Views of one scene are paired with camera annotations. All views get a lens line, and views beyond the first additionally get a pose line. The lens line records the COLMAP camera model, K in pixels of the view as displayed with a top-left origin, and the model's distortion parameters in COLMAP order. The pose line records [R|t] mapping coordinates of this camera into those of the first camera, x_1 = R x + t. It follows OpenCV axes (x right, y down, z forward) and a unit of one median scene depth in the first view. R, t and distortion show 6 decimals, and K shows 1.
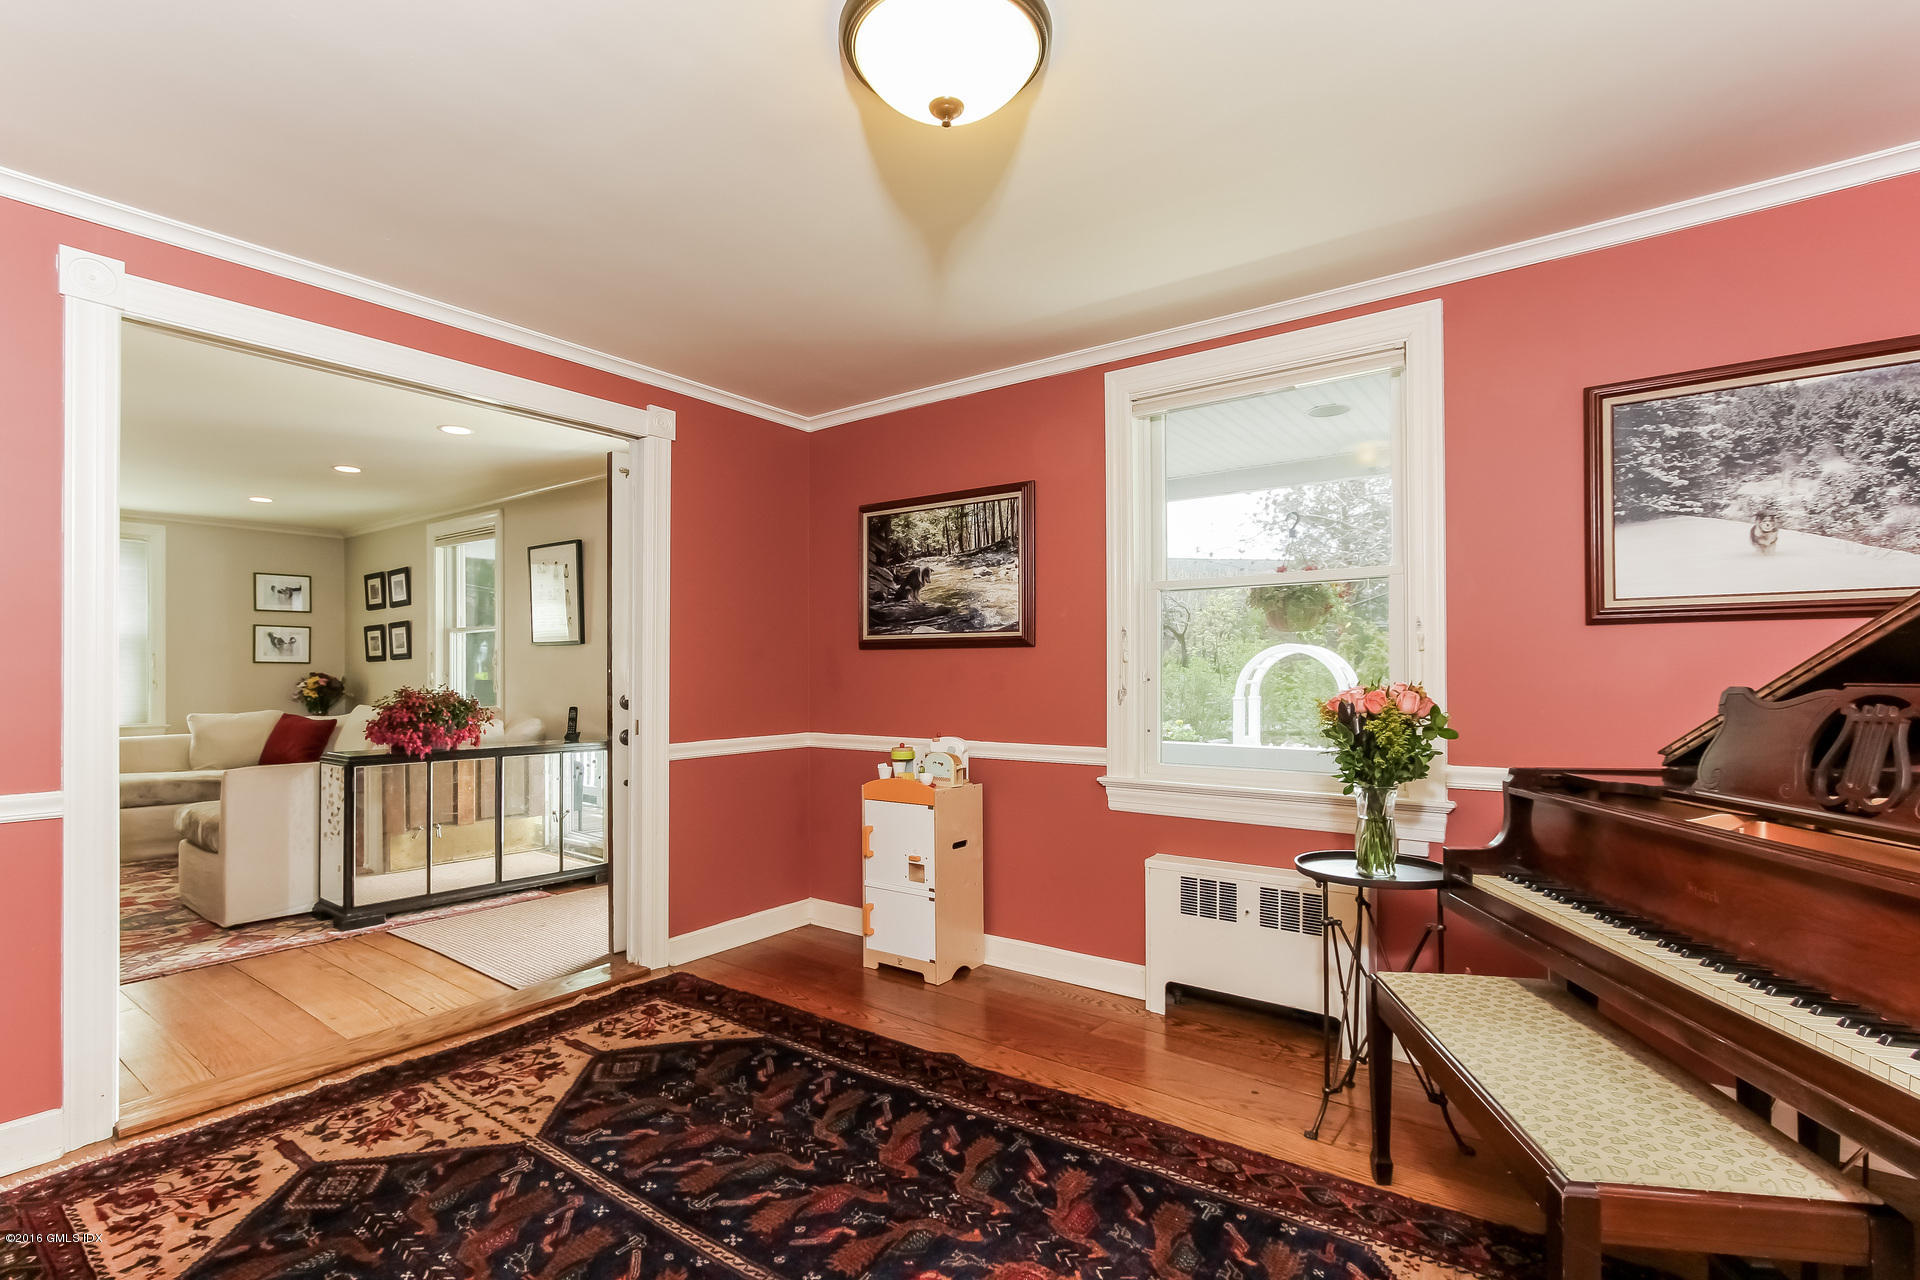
lens RADIAL K [[900.5, 0, 956.3], [0, 900.5, 665.3], [0, 0, 1]] dist [-0.007922, -0.000049]
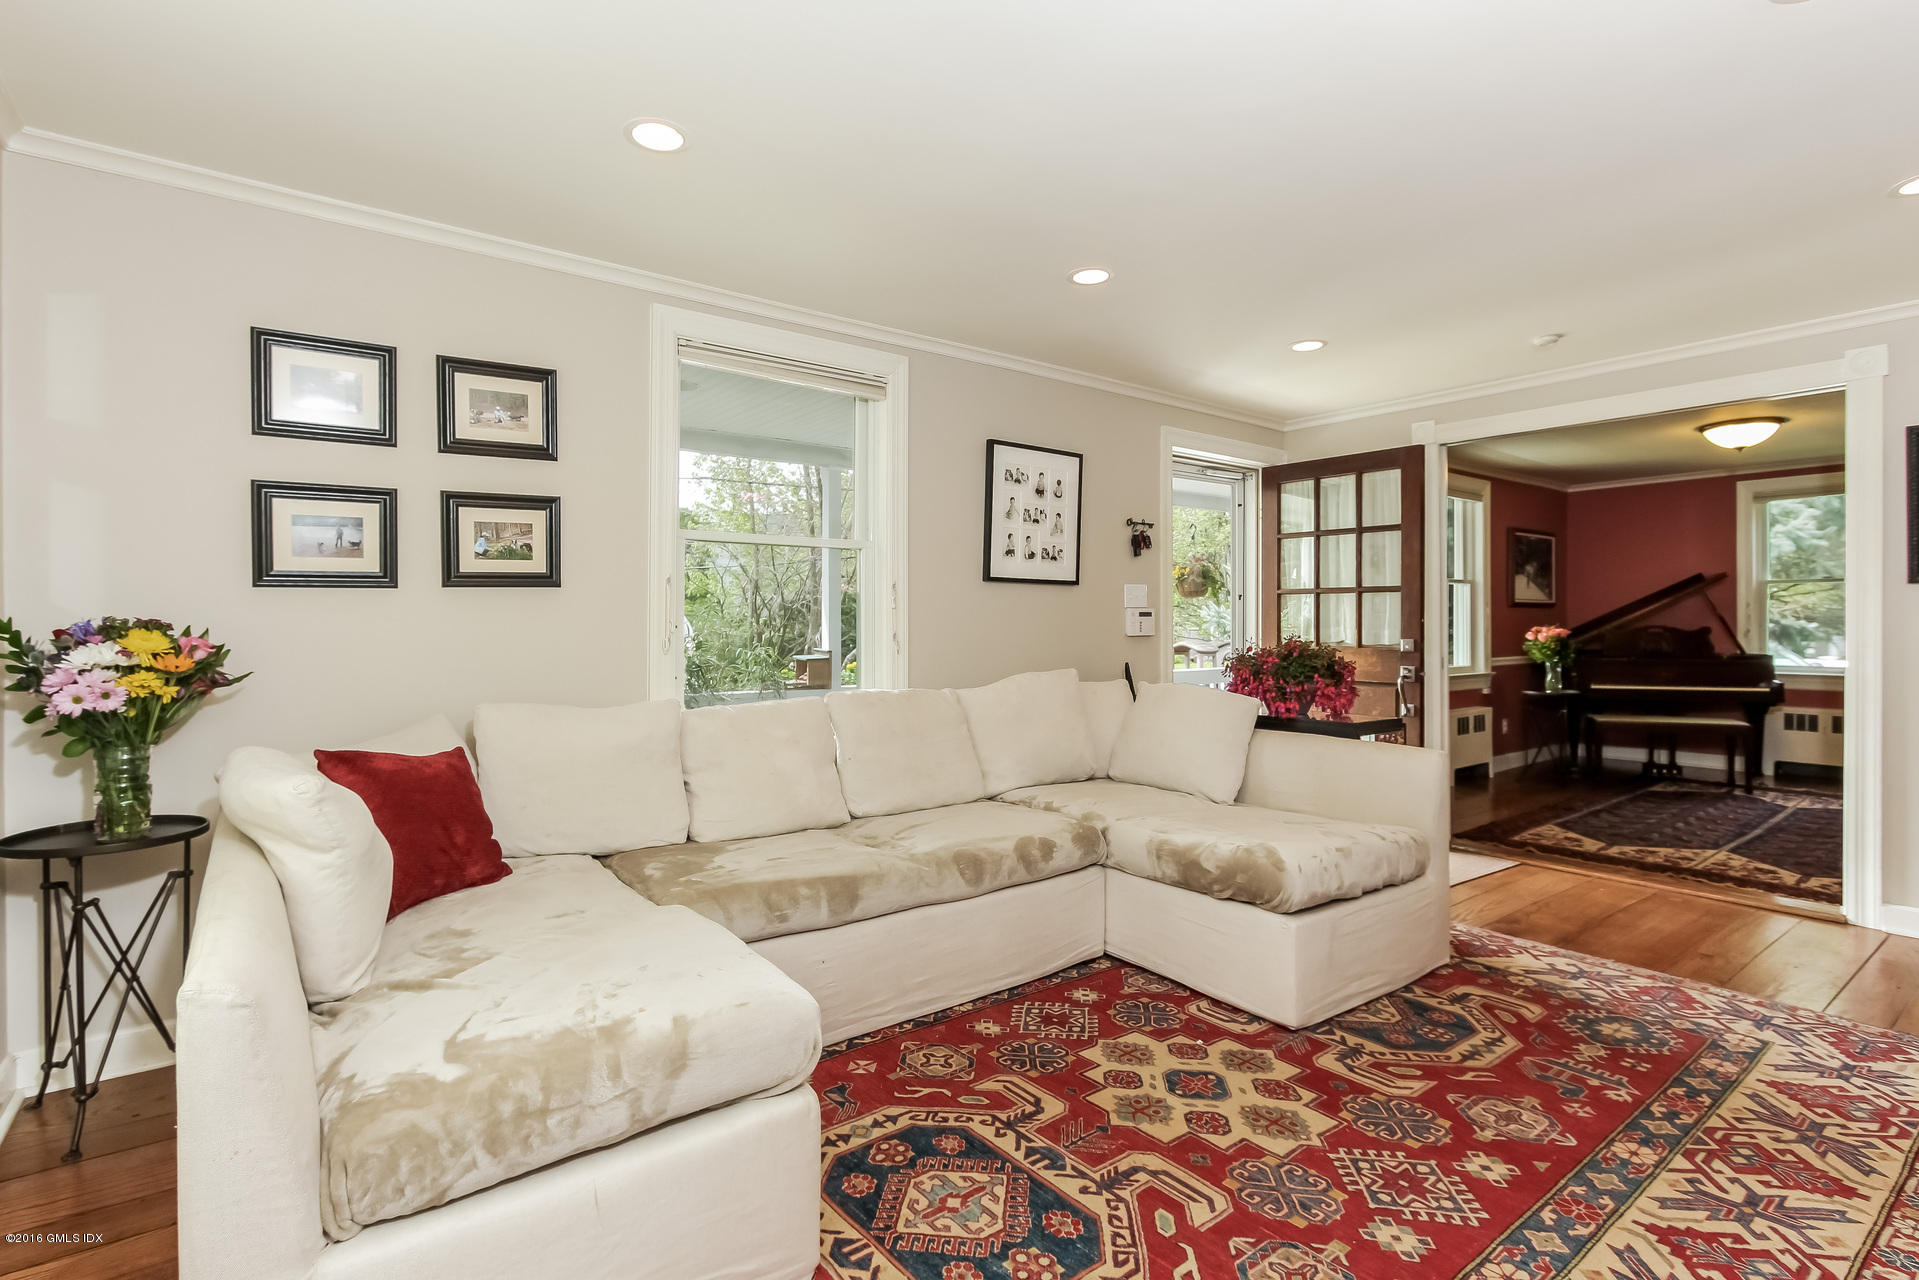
lens RADIAL K [[929.3, 0, 961.7], [0, 929.3, 621.2], [0, 0, 1]] dist [-0.008405, 0.000612]
pose [[0.271568, 0.005563, 0.962403, -1.215557], [-0.003437, 0.999983, -0.004810, 0.012968], [-0.962413, -0.002002, 0.271582, 0.863250]]
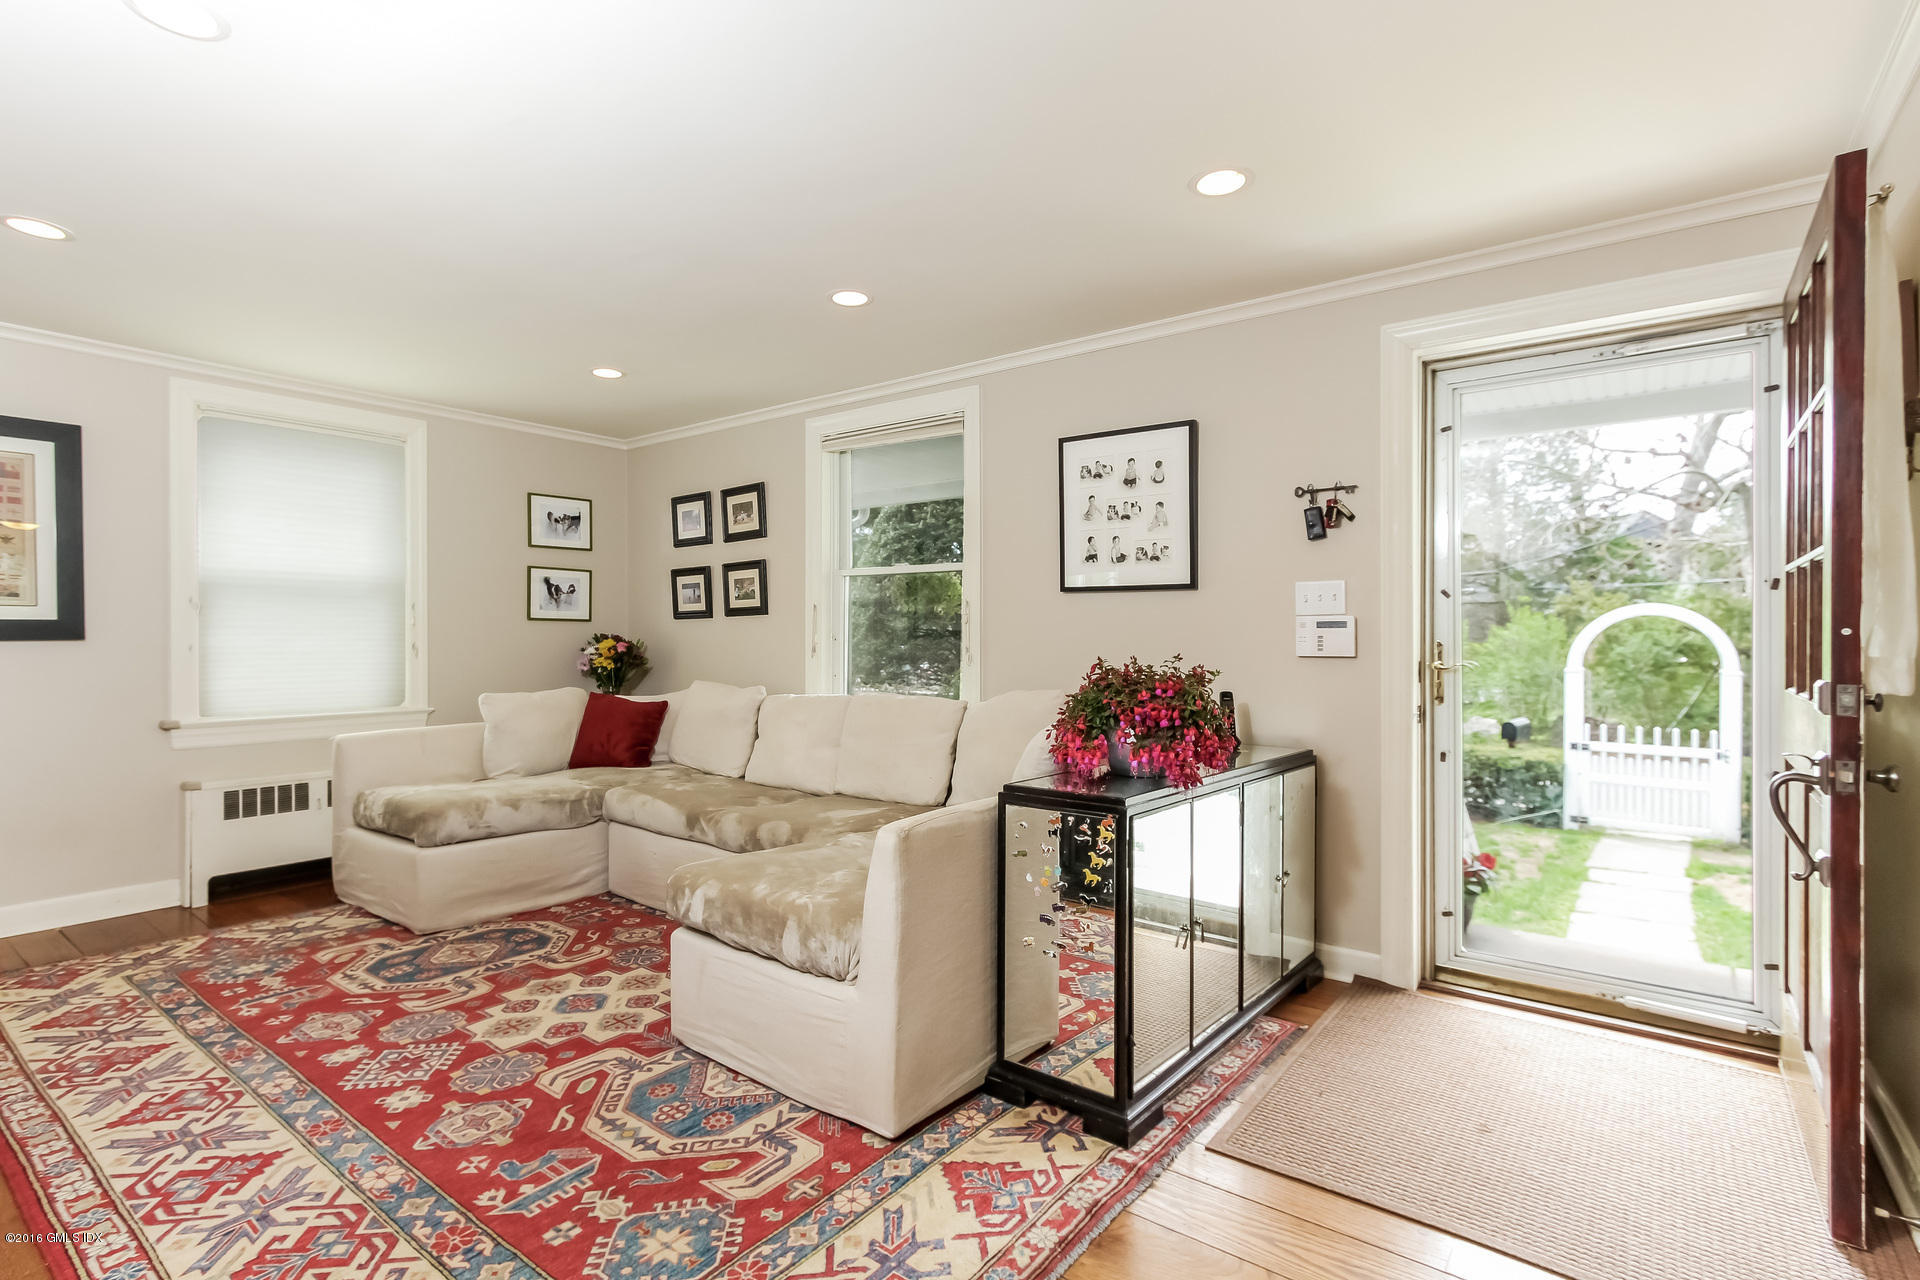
lens RADIAL K [[928.9, 0, 941.8], [0, 928.9, 639.2], [0, 0, 1]] dist [-0.001938, 0.000628]
pose [[0.999686, 0.003210, -0.024865, -0.562436], [-0.002993, 0.999957, 0.008741, 0.006626], [0.024892, -0.008664, 0.999653, 0.349621]]
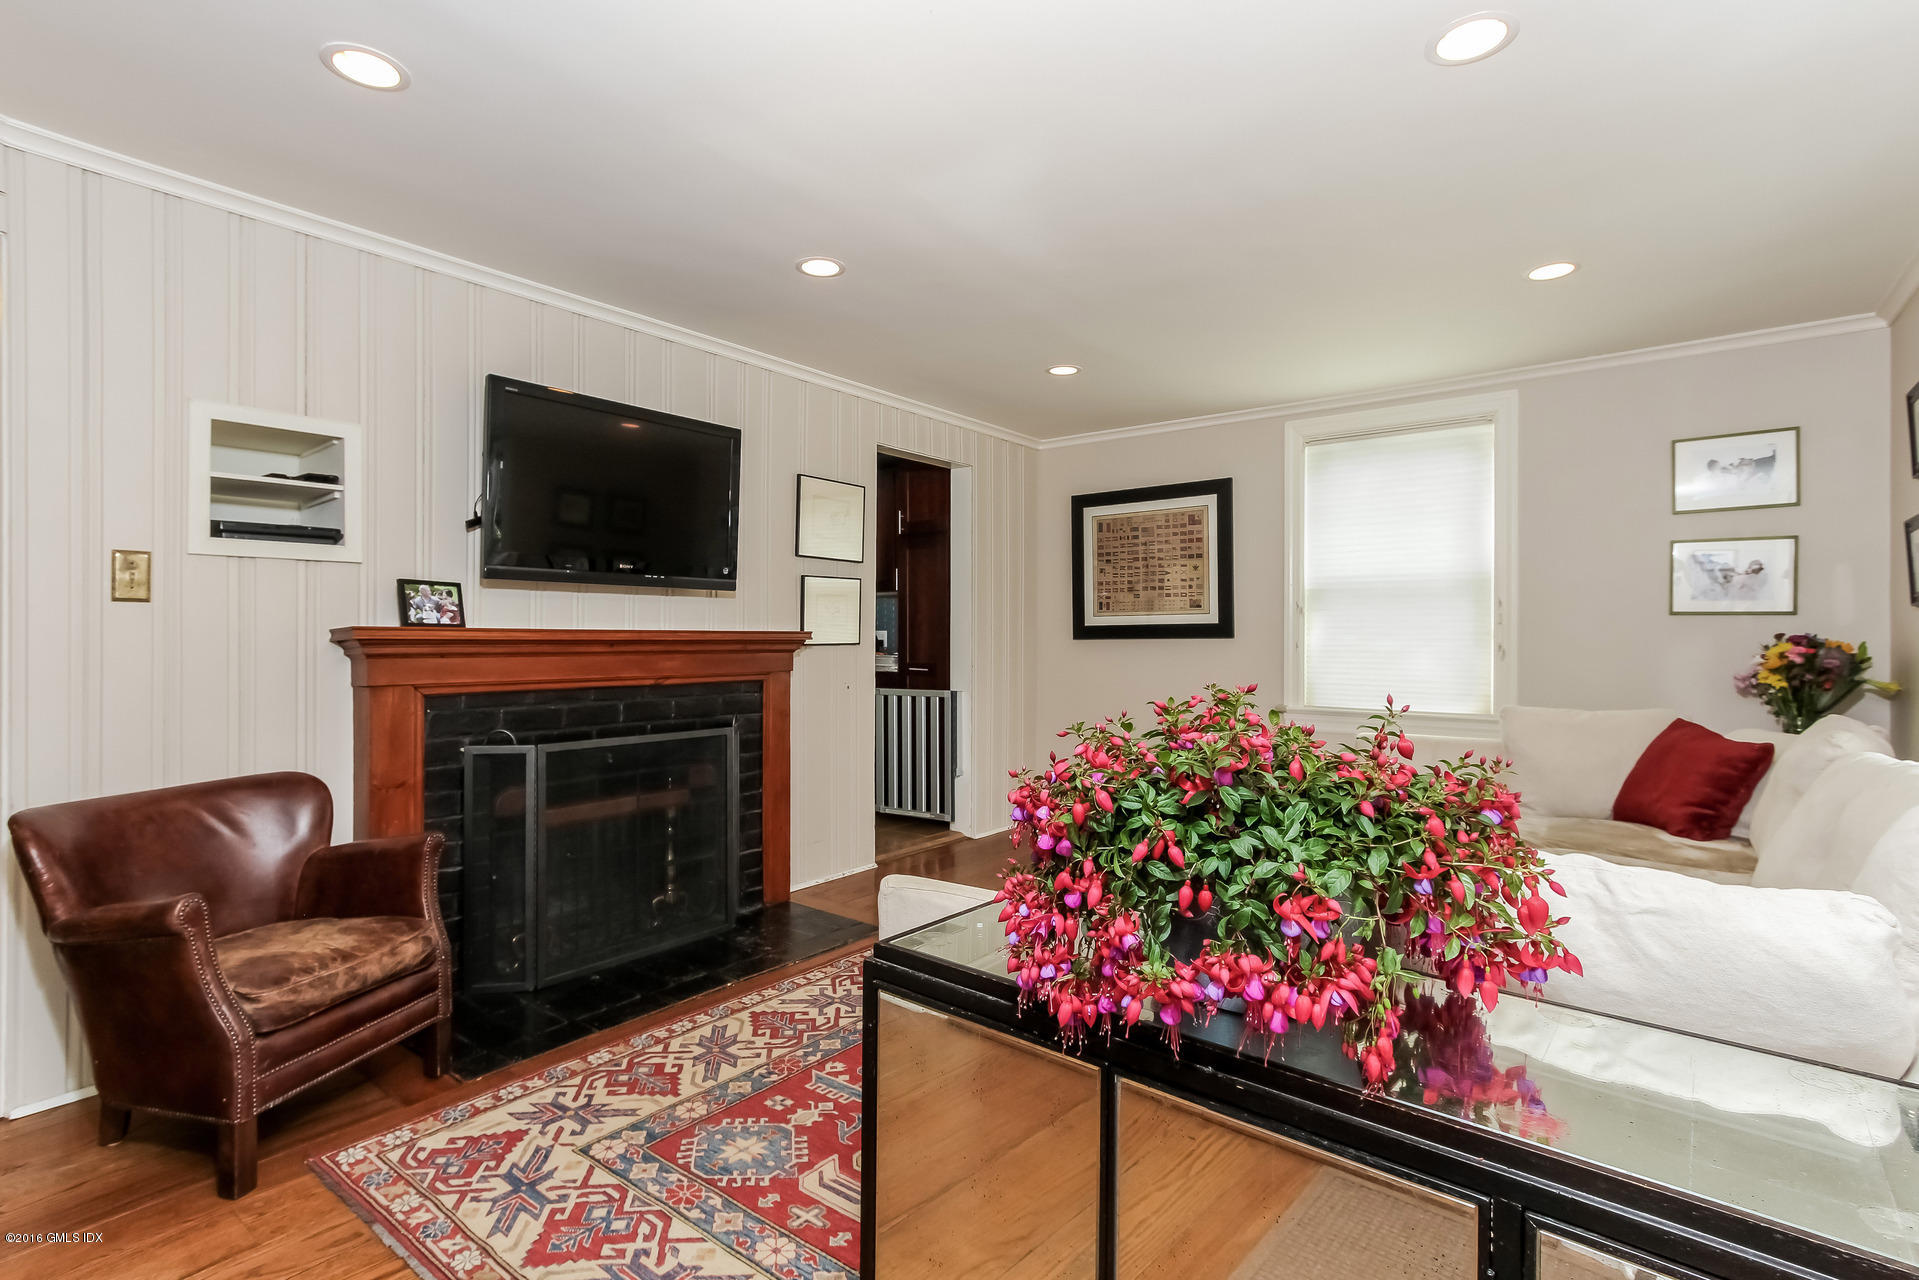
lens RADIAL K [[928.4, 0, 941.3], [0, 928.4, 639.2], [0, 0, 1]] dist [-0.001938, 0.000628]
pose [[-0.041926, 0.010214, -0.999069, -0.289031], [0.003436, 0.999943, 0.010079, 0.006242], [0.999115, -0.003010, -0.041958, 0.765621]]
